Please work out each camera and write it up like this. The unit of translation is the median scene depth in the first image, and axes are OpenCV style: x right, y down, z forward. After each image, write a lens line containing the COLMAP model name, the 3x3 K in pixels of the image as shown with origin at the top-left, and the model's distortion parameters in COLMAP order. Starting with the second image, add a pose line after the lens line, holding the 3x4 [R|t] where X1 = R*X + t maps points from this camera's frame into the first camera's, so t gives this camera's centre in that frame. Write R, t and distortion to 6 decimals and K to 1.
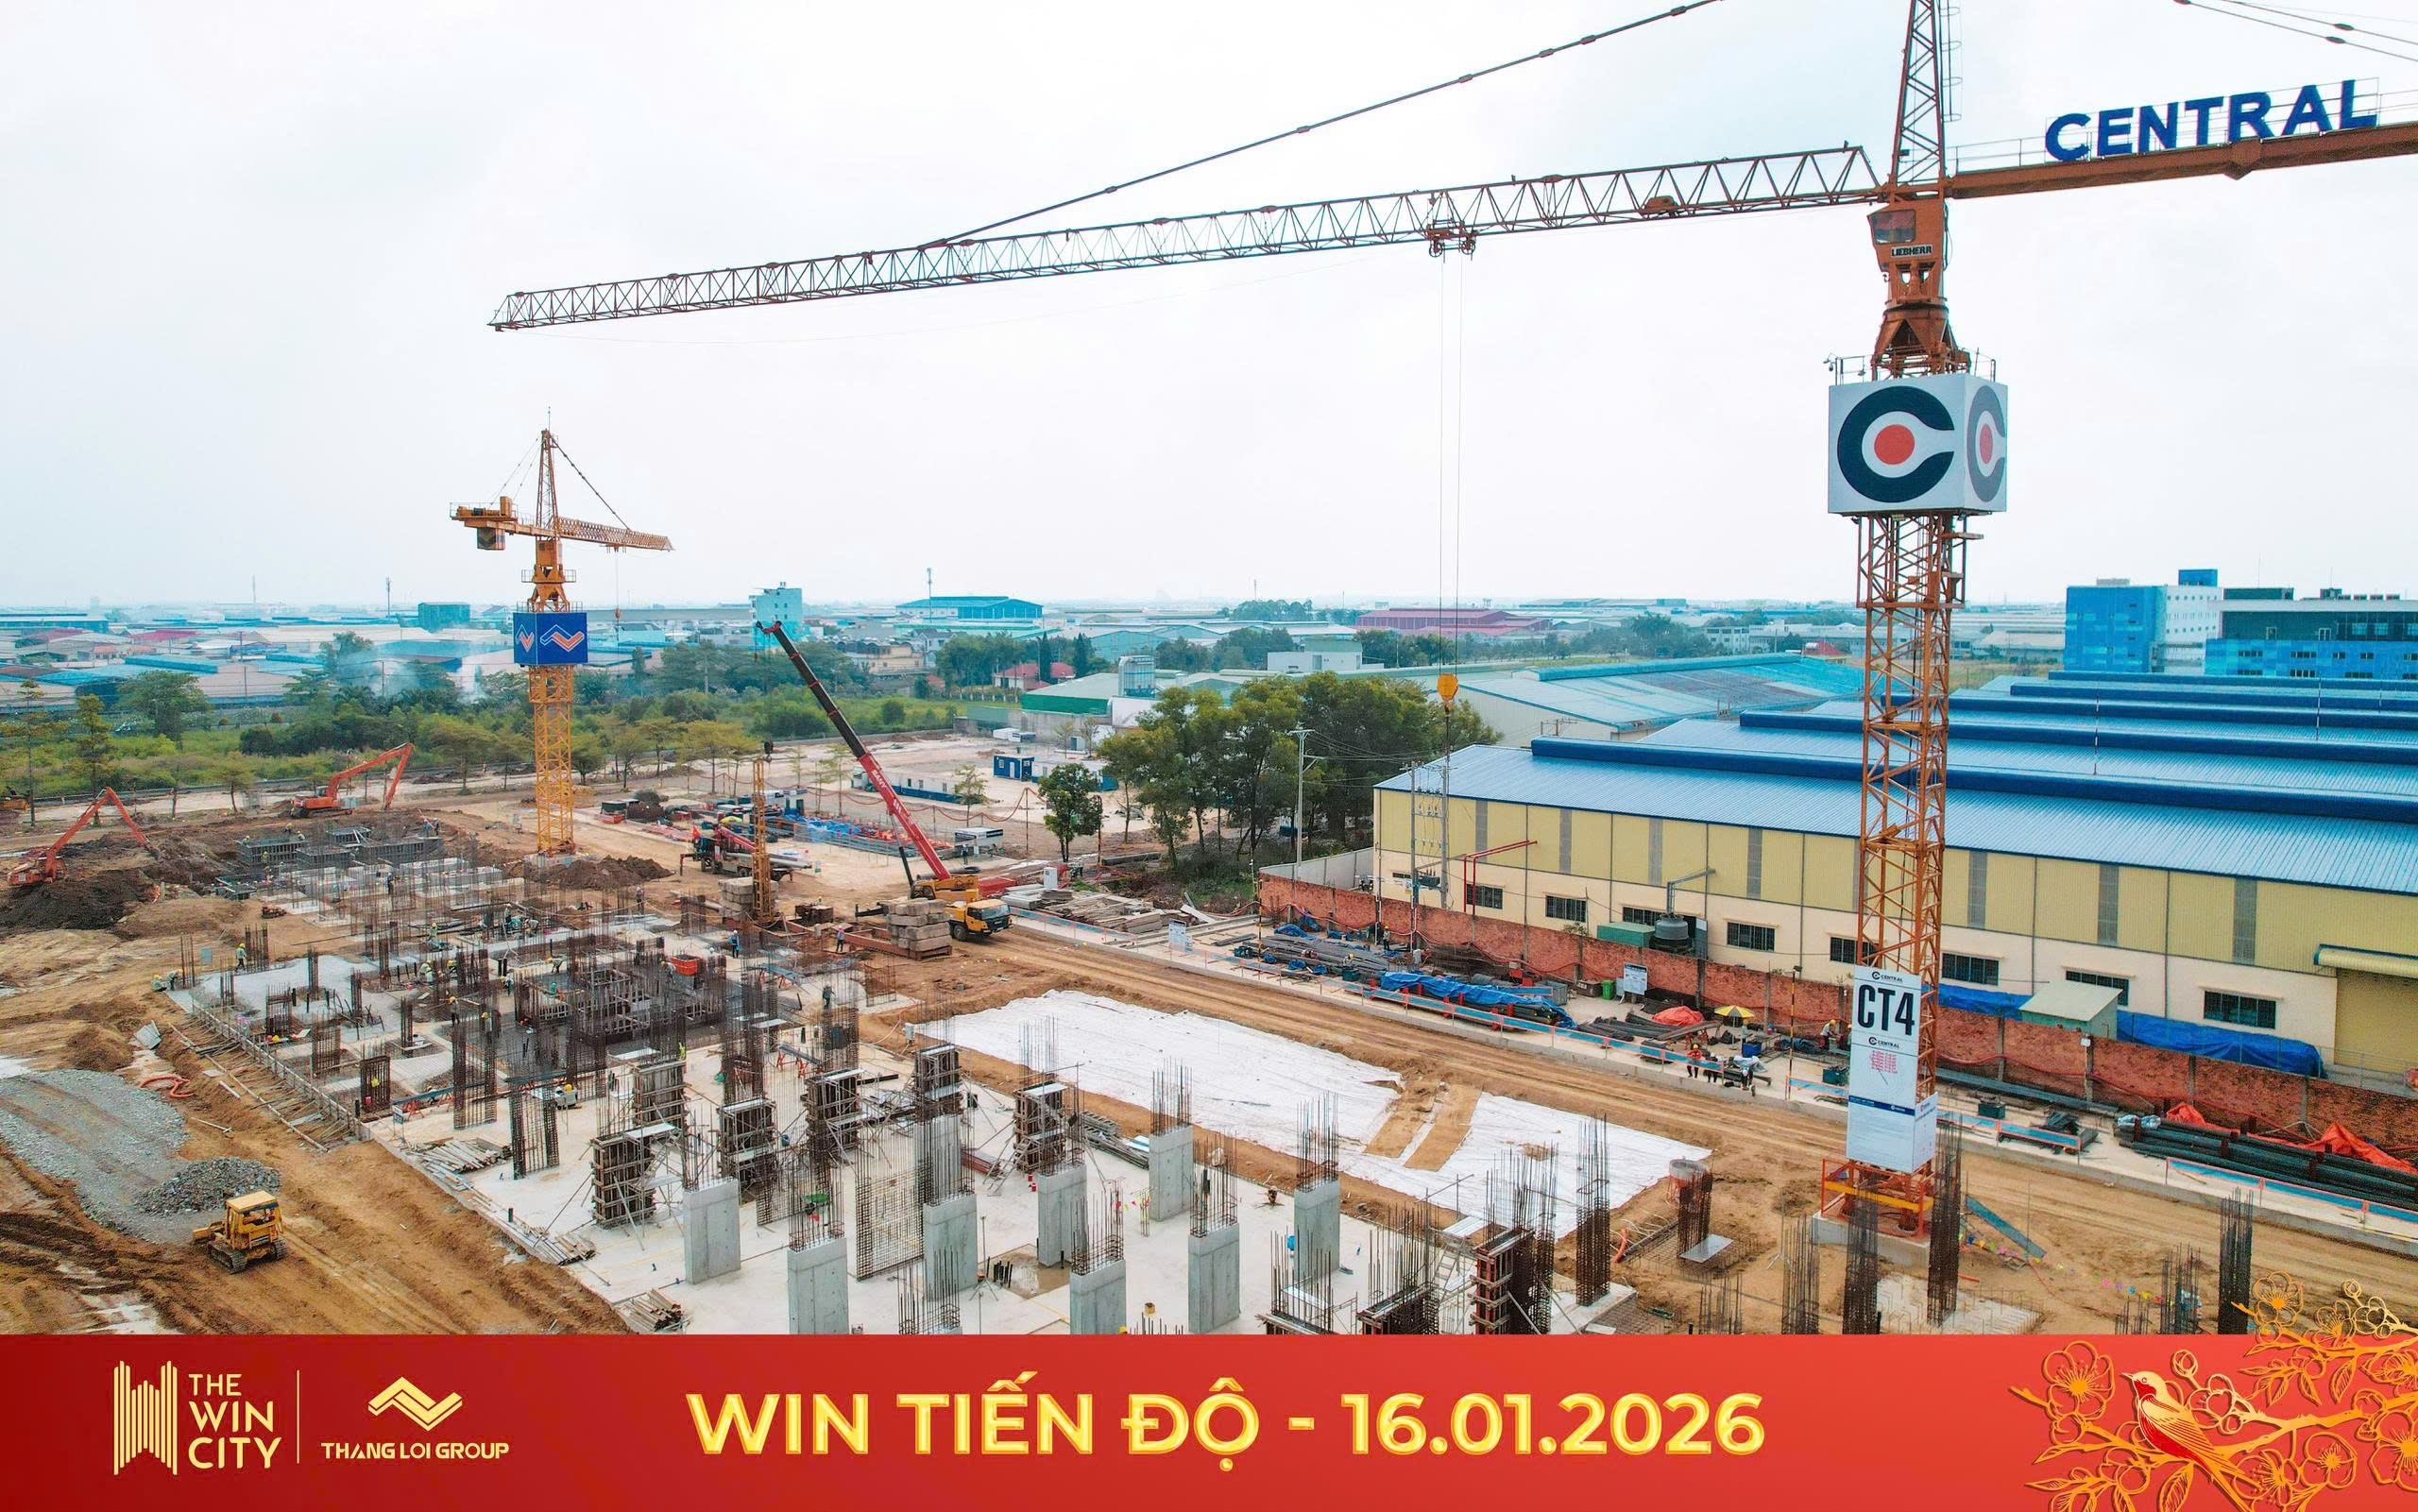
lens RADIAL K [[1535.9, 0, 1206.4], [0, 1535.9, 695.9], [0, 0, 1]] dist [-0.071670, 0.065902]
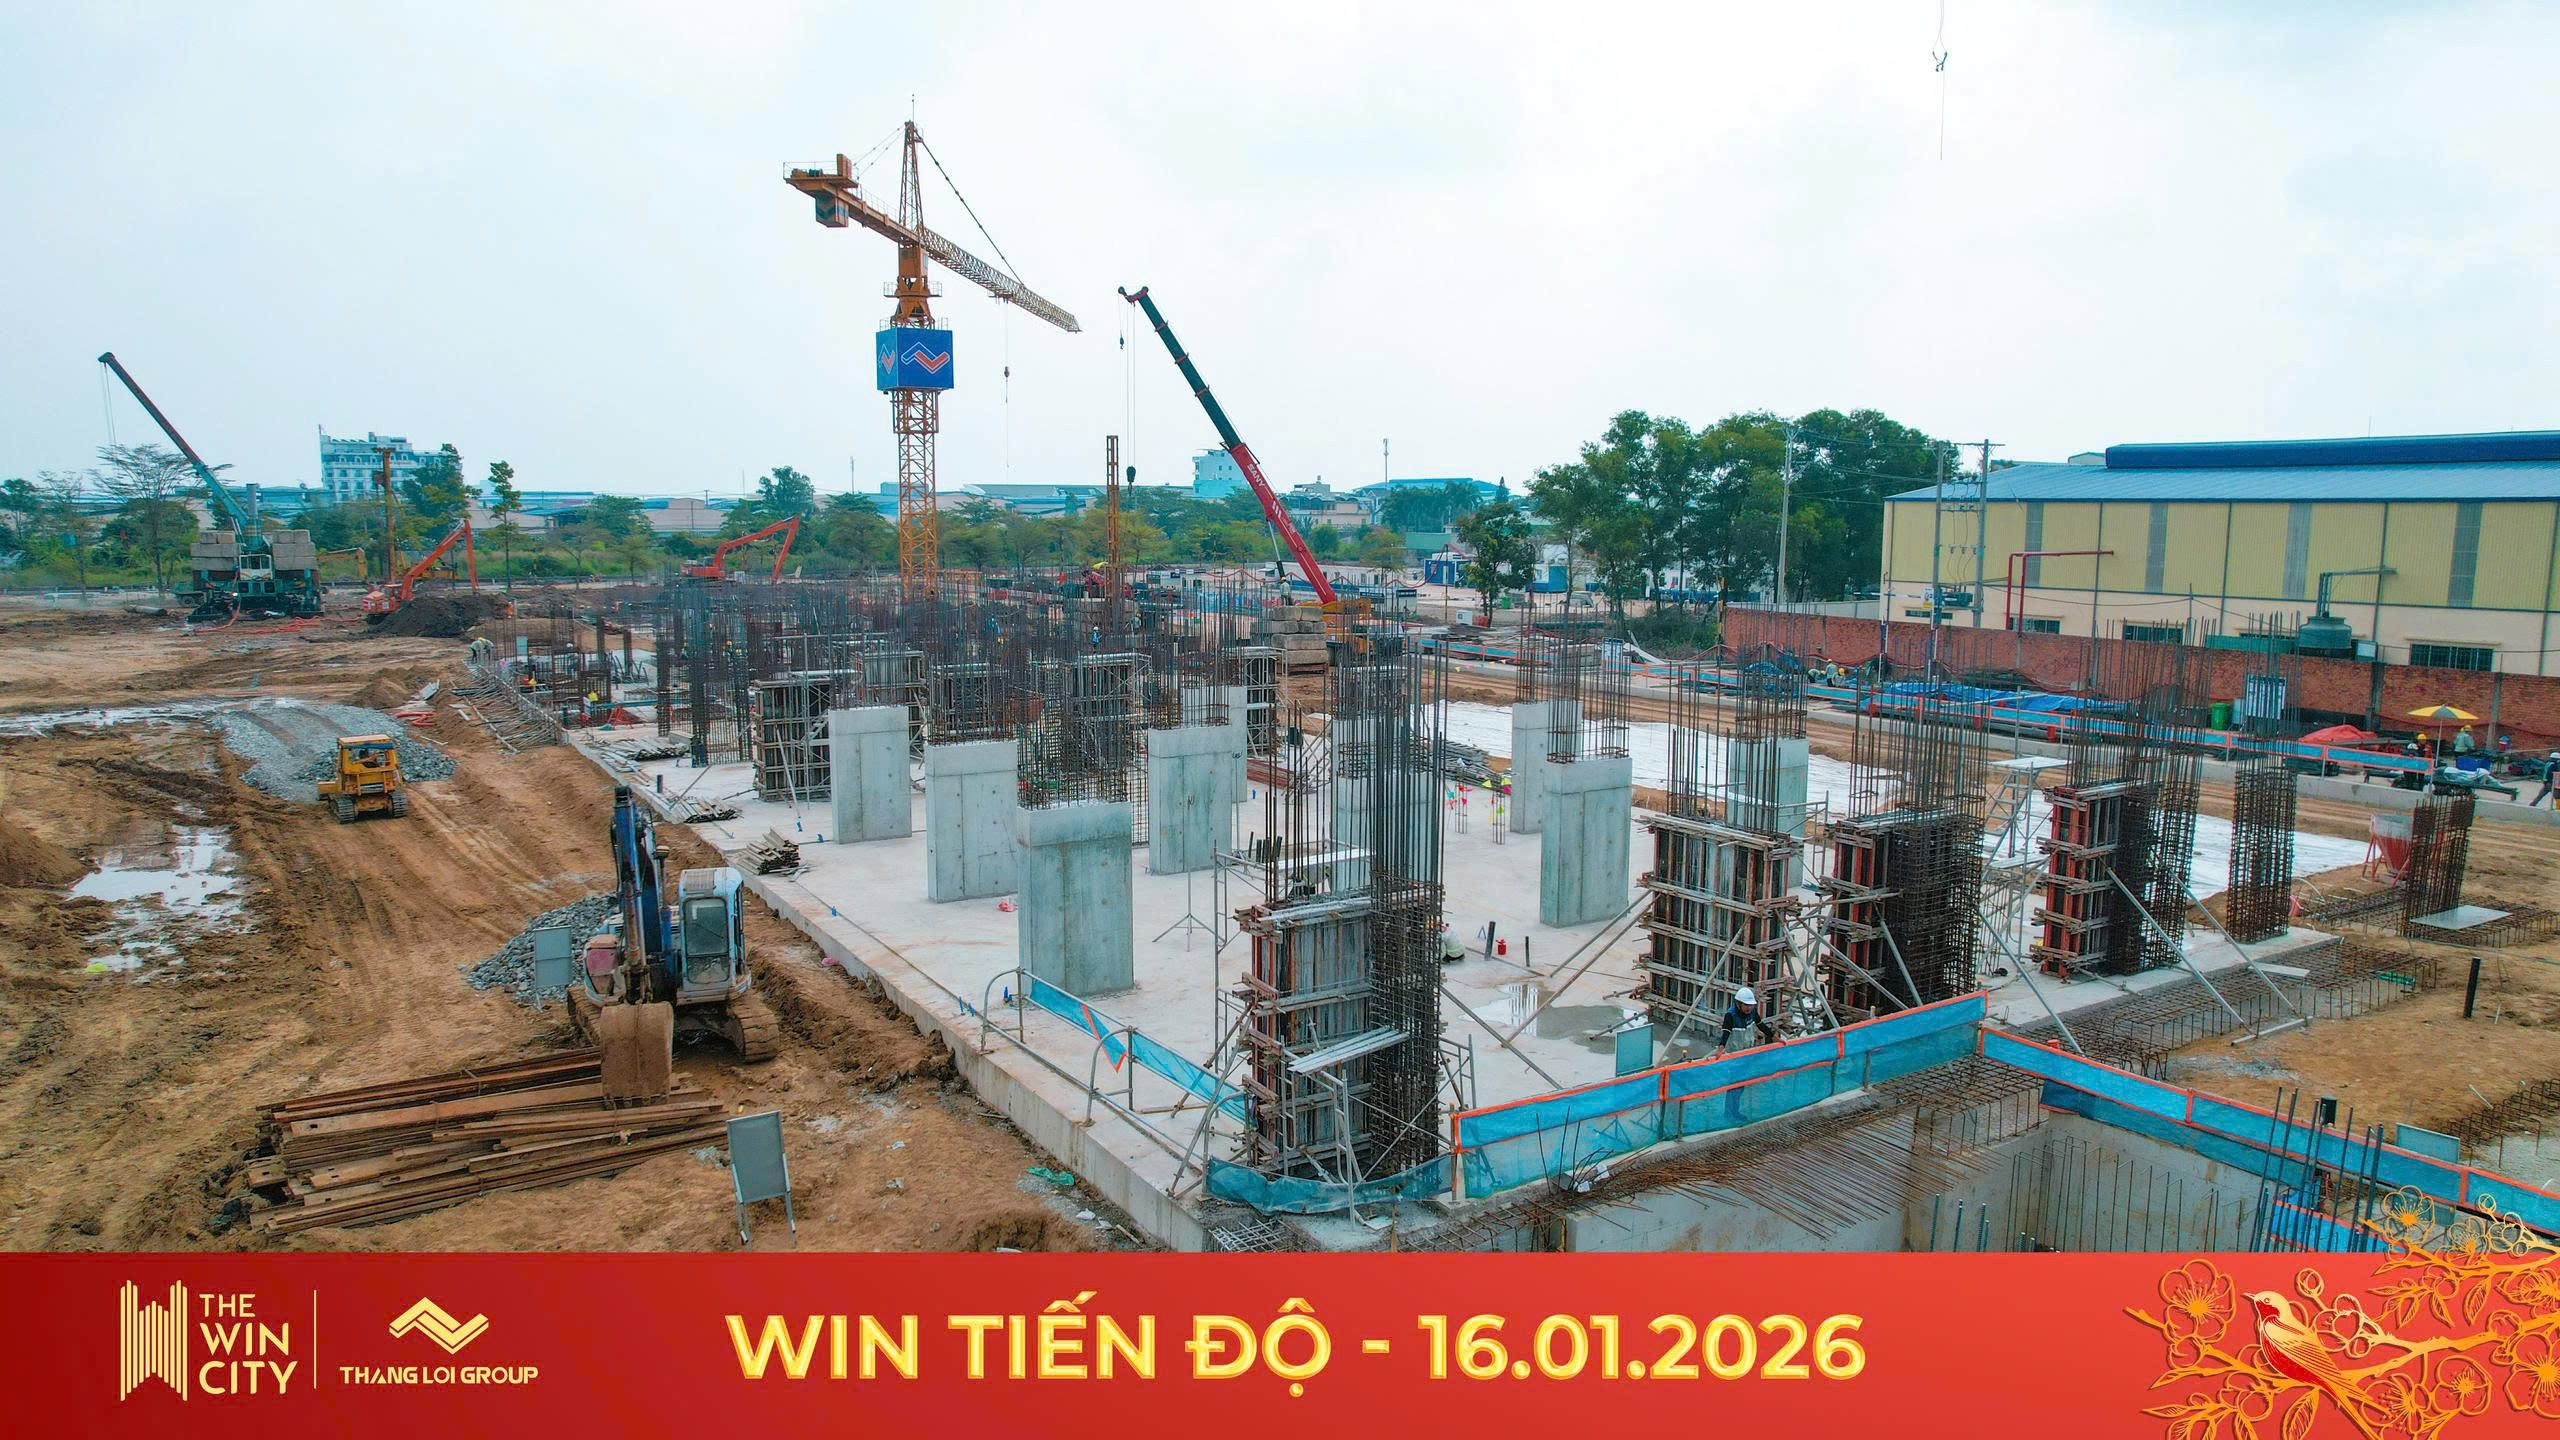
lens RADIAL K [[1627.9, 0, 1280.0], [0, 1627.9, 720.0], [0, 0, 1]] dist [-0.075361, 0.061566]
pose [[0.968963, 0.035511, -0.244642, 0.020429], [-0.019341, 0.997485, 0.068185, 0.136881], [0.246448, -0.061337, 0.967213, 0.161784]]
